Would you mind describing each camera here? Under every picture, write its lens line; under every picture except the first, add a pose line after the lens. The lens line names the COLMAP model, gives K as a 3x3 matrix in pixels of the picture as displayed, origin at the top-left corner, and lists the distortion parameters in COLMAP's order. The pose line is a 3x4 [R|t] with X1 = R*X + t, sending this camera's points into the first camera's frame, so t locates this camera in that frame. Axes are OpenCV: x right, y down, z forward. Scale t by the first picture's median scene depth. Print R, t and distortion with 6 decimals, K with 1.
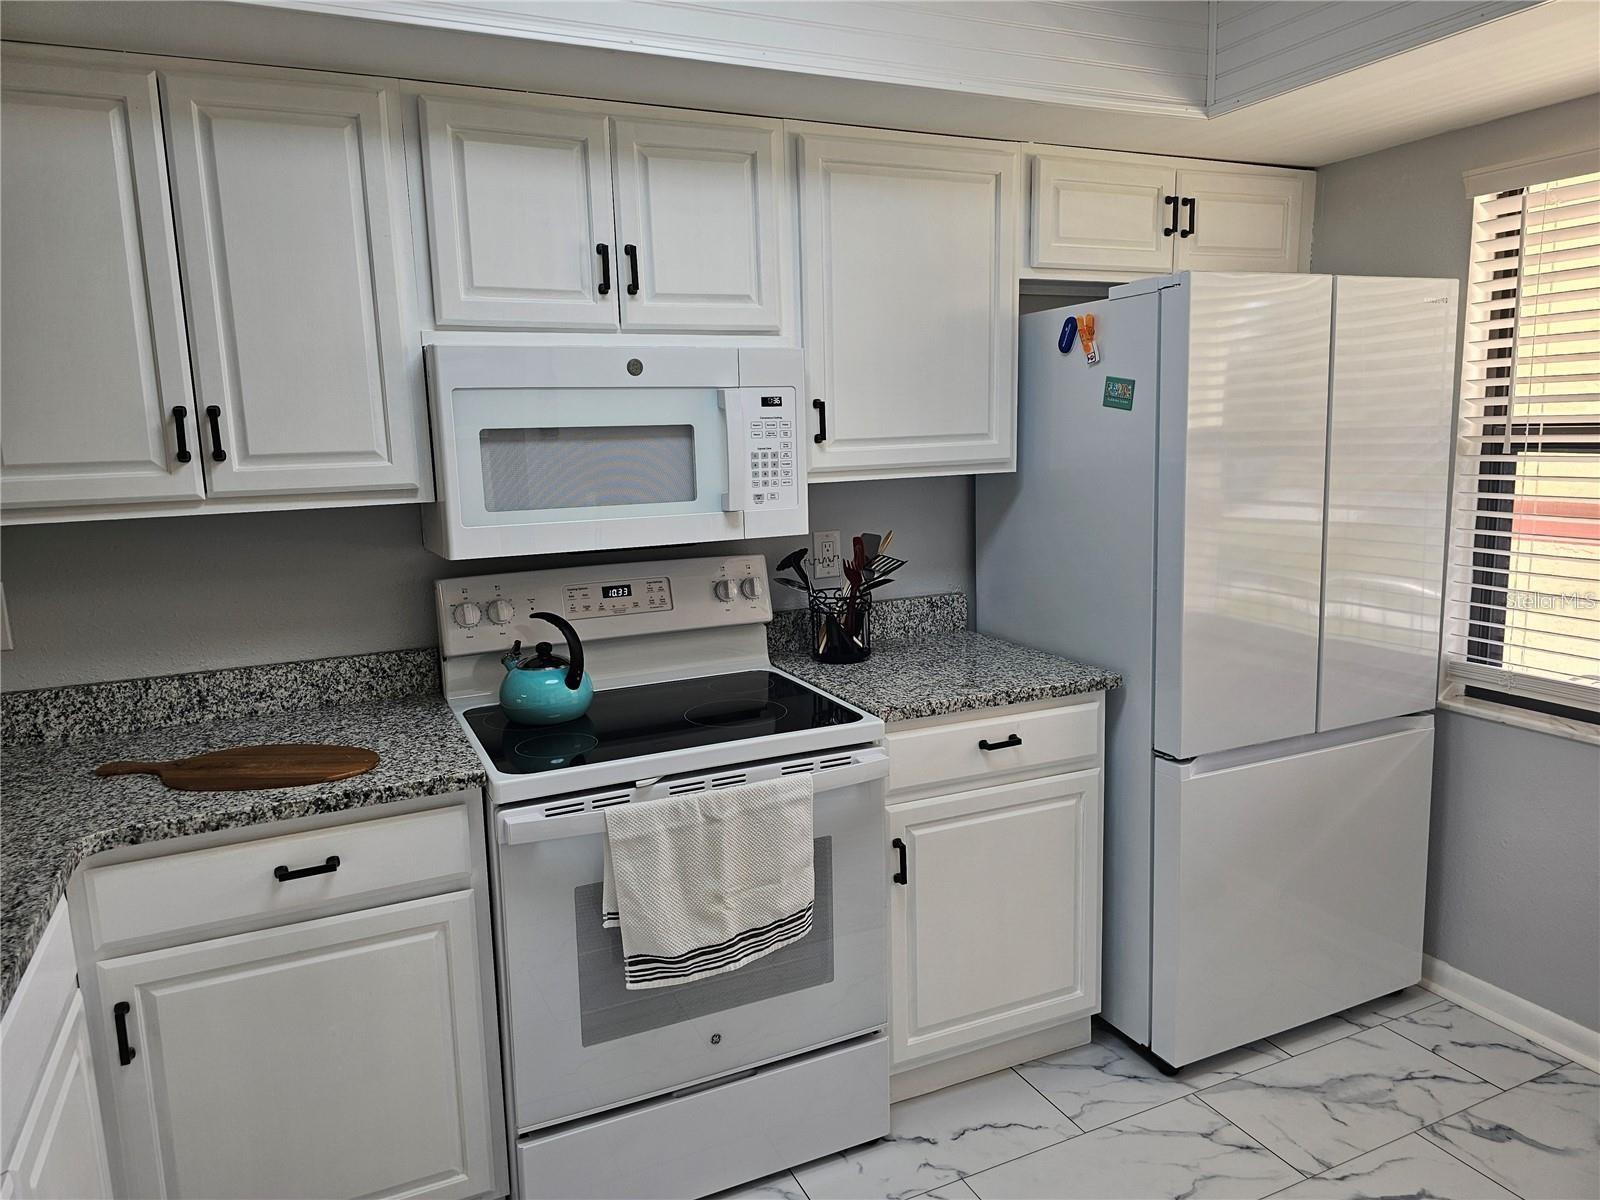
lens RADIAL K [[1074.1, 0, 803.3], [0, 1074.1, 601.4], [0, 0, 1]] dist [0.032383, -0.019958]
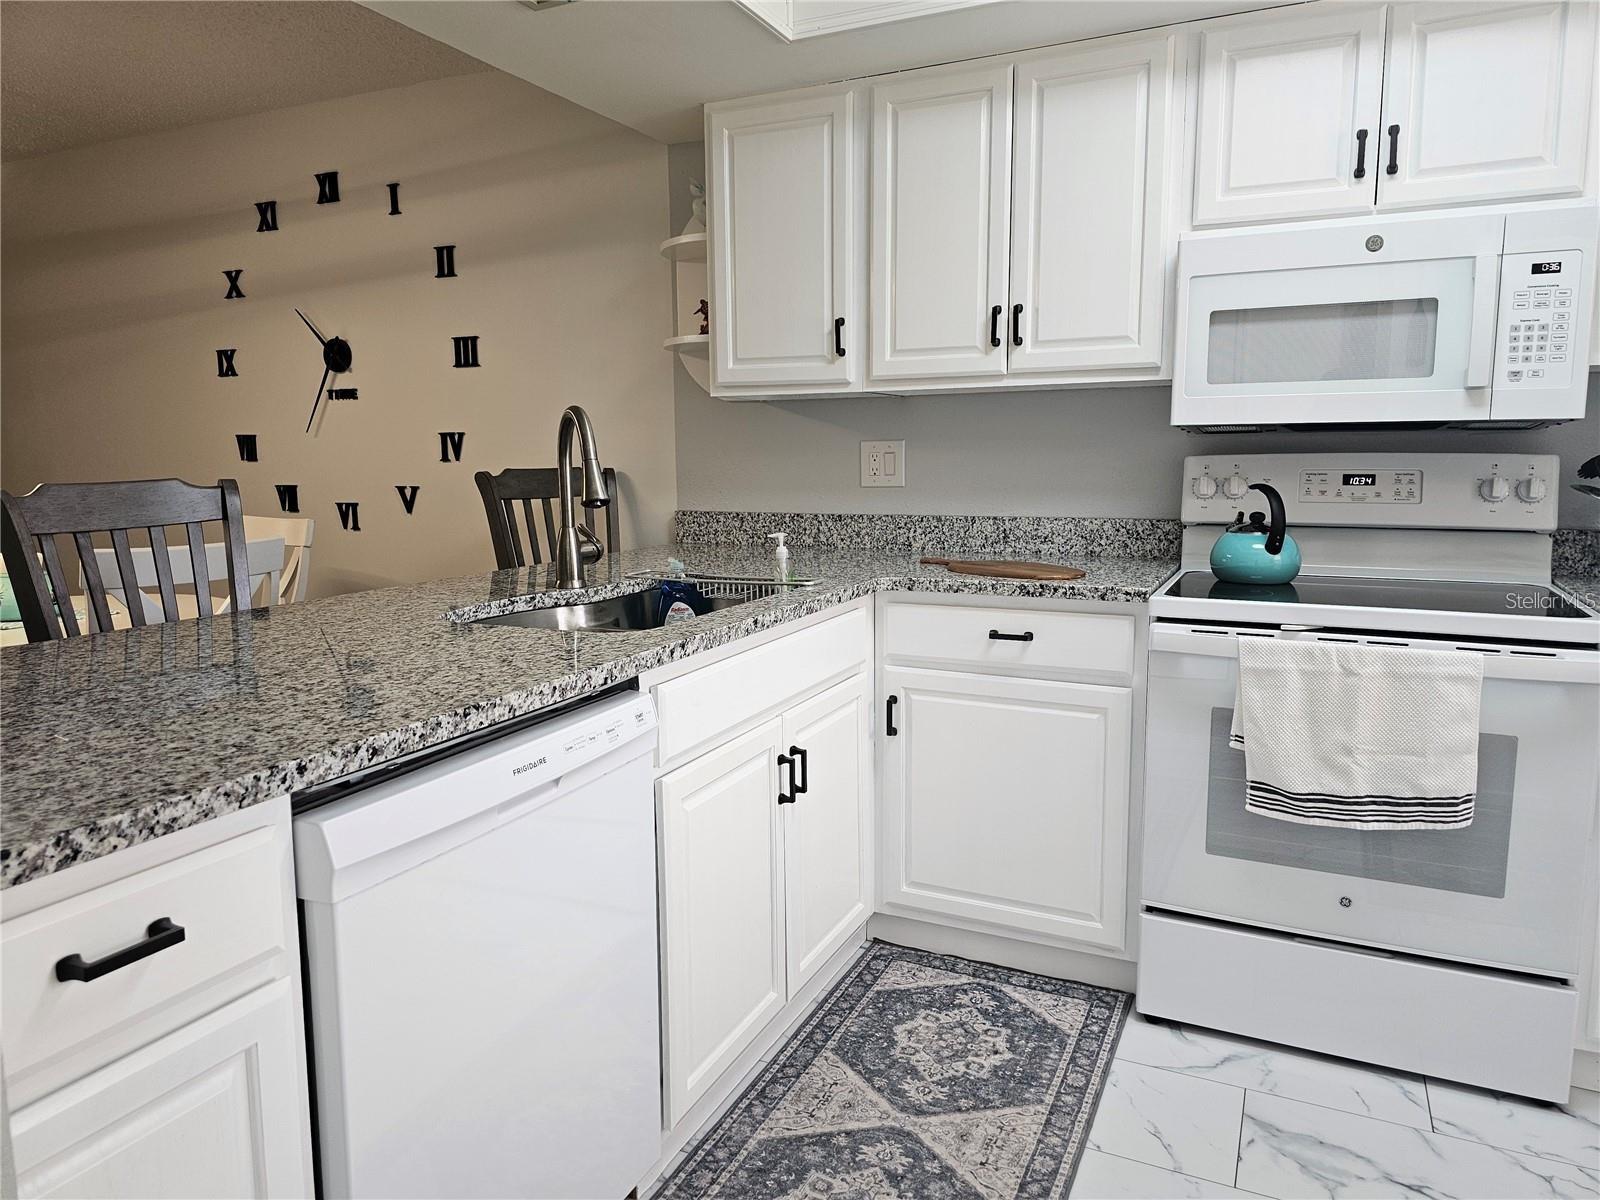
lens RADIAL K [[1074.1, 0, 802.4], [0, 1074.1, 596.6], [0, 0, 1]] dist [0.032383, -0.019958]
pose [[0.643295, 0.127330, -0.754956, 0.322157], [-0.130978, 0.989840, 0.055339, 0.132150], [0.754331, 0.063284, 0.653437, -0.065926]]
